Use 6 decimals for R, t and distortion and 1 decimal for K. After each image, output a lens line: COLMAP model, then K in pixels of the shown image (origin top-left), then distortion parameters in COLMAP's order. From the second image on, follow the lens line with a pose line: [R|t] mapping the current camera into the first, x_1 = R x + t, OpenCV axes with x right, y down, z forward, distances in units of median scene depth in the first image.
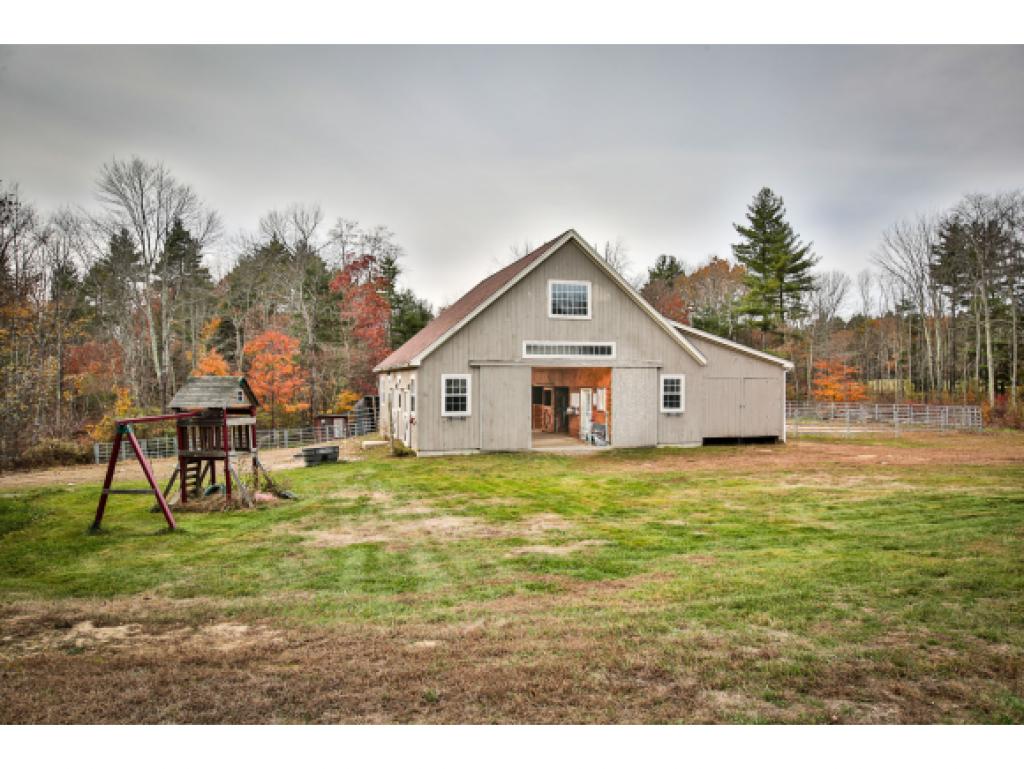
lens RADIAL K [[657.6, 0, 512.0], [0, 657.6, 384.5], [0, 0, 1]] dist [0.008169, -0.000694]
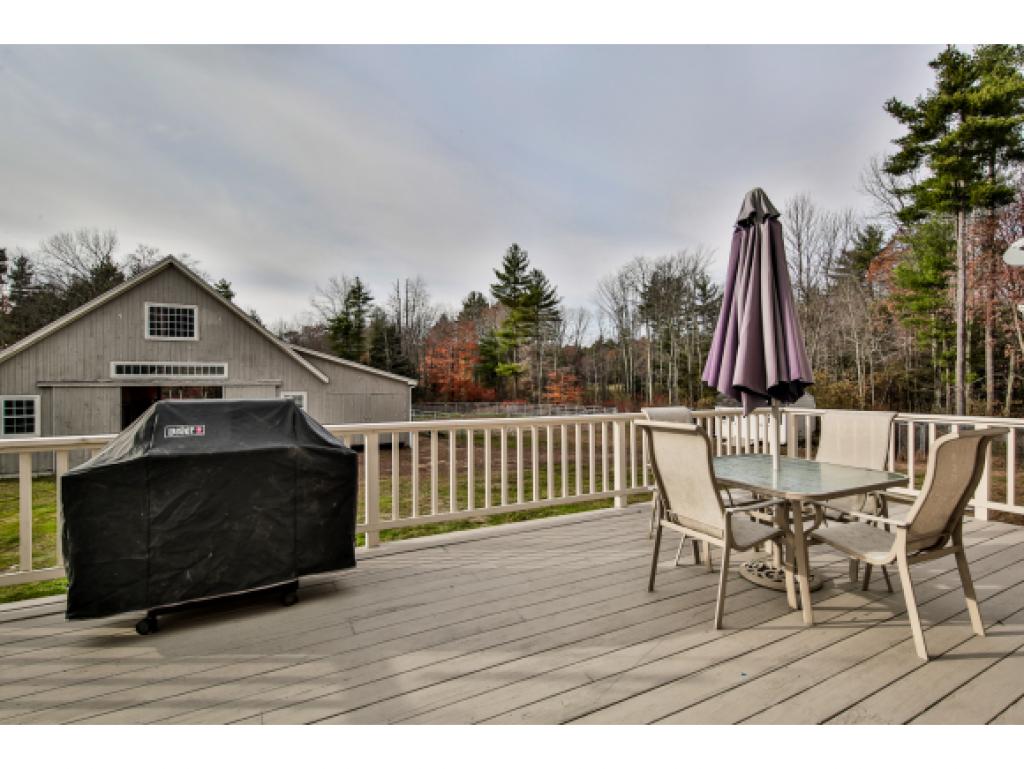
lens RADIAL K [[478.8, 0, 512.0], [0, 478.8, 384.5], [0, 0, 1]] dist [0.001147, -0.000026]
pose [[0.972672, -0.002493, 0.232169, 0.165360], [0.002612, 0.999997, -0.000205, -0.010649], [-0.232168, 0.000806, 0.972675, 0.049497]]
